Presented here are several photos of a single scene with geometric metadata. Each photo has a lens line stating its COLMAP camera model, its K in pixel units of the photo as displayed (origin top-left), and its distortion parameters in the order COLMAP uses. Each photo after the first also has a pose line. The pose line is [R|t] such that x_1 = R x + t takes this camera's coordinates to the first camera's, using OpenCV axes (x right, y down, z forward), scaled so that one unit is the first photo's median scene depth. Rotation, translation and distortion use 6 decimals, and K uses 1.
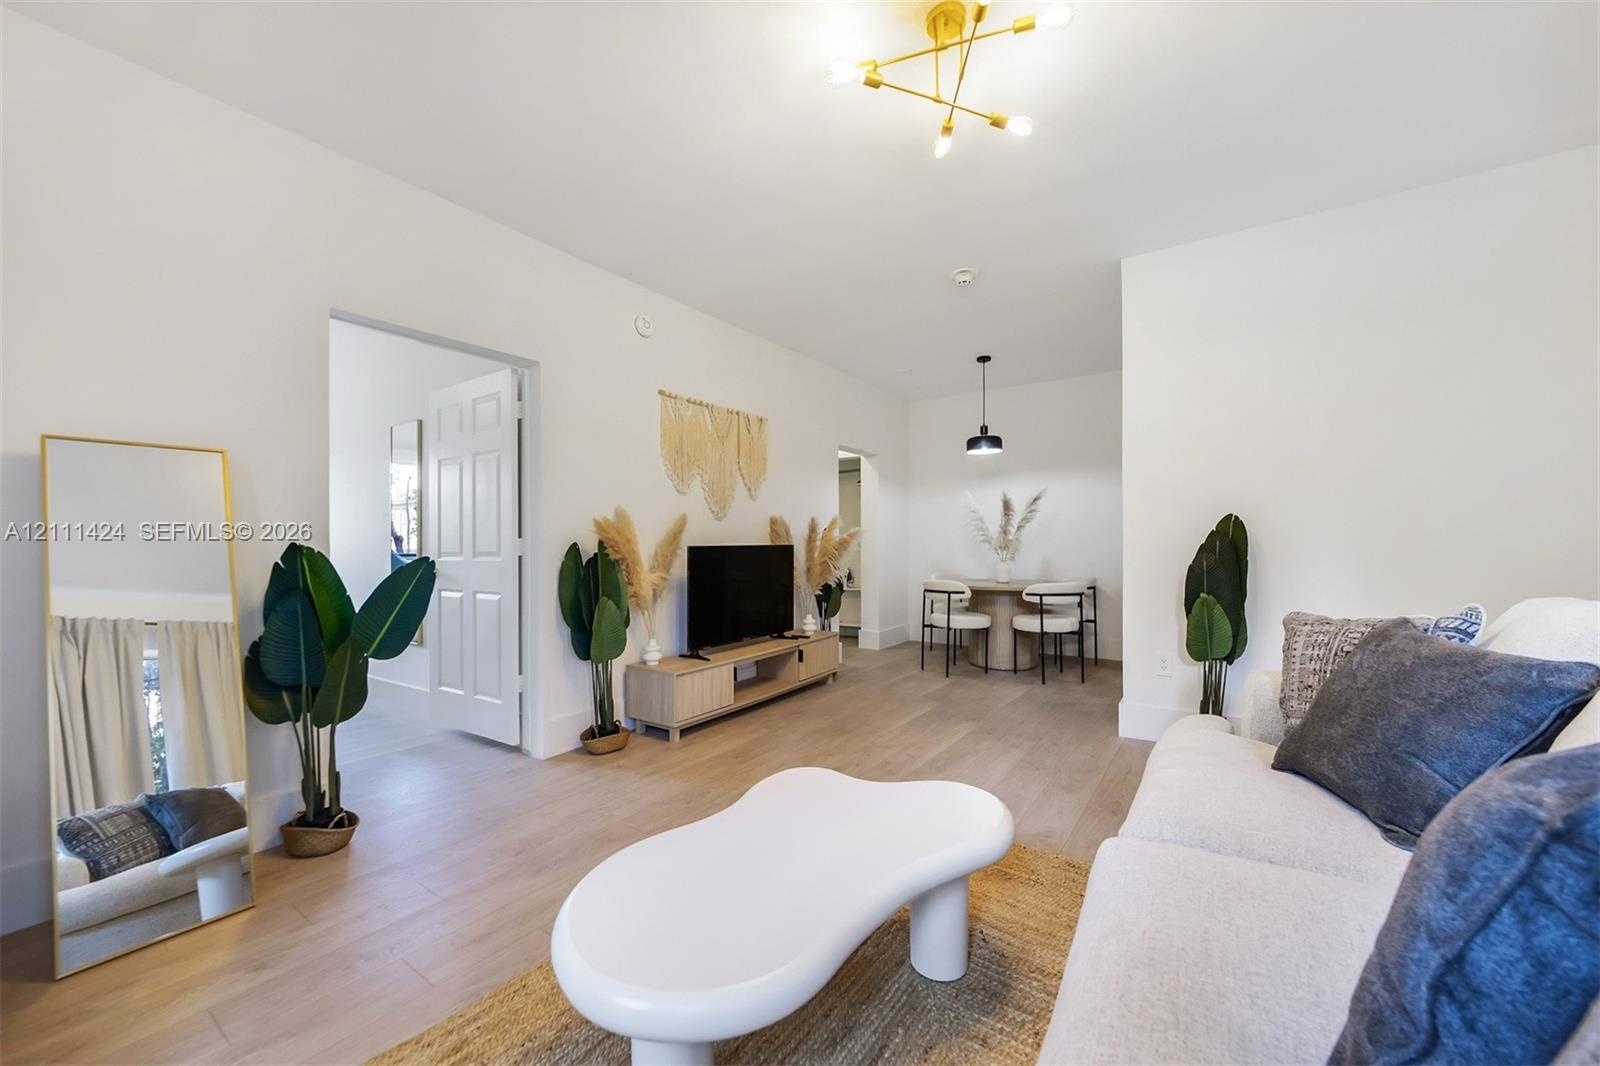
lens RADIAL K [[630.4, 0, 802.1], [0, 630.4, 540.5], [0, 0, 1]] dist [0.007736, 0.002162]
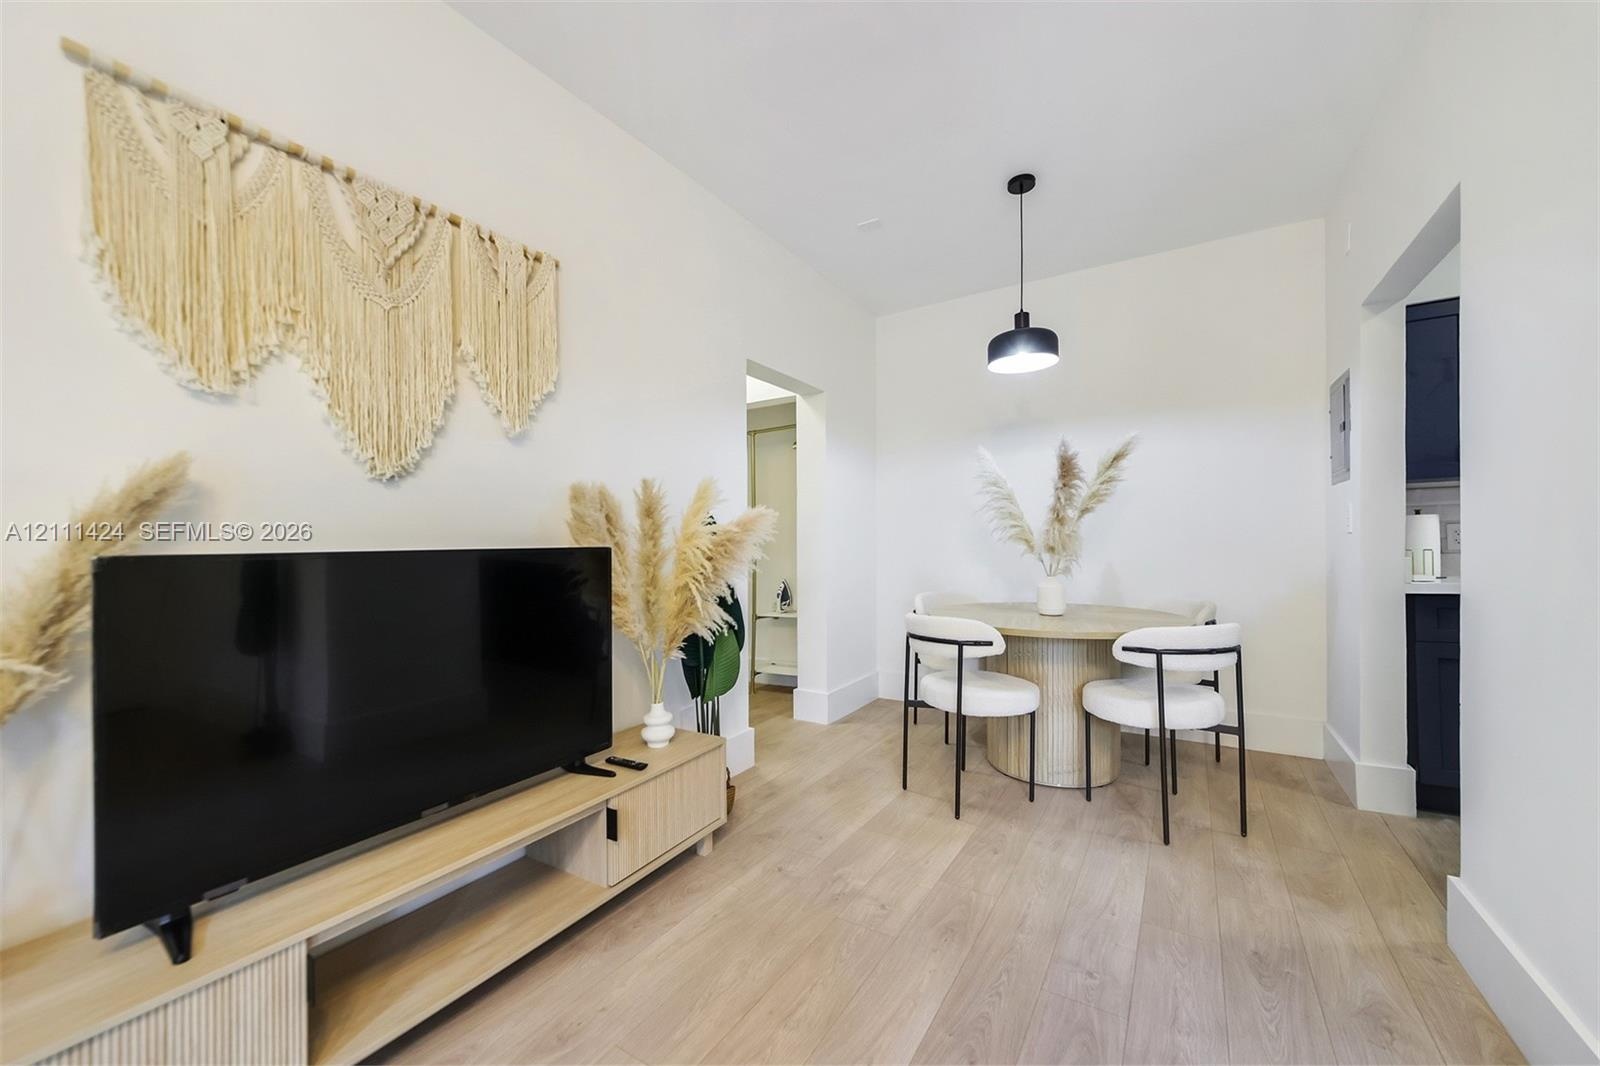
lens RADIAL K [[630.4, 0, 811.2], [0, 630.4, 538.2], [0, 0, 1]] dist [0.007736, 0.002162]
pose [[0.997808, -0.005008, 0.065984, 0.085093], [0.005277, 0.999978, -0.003904, 0.002702], [-0.065963, 0.004244, 0.997813, 0.511214]]
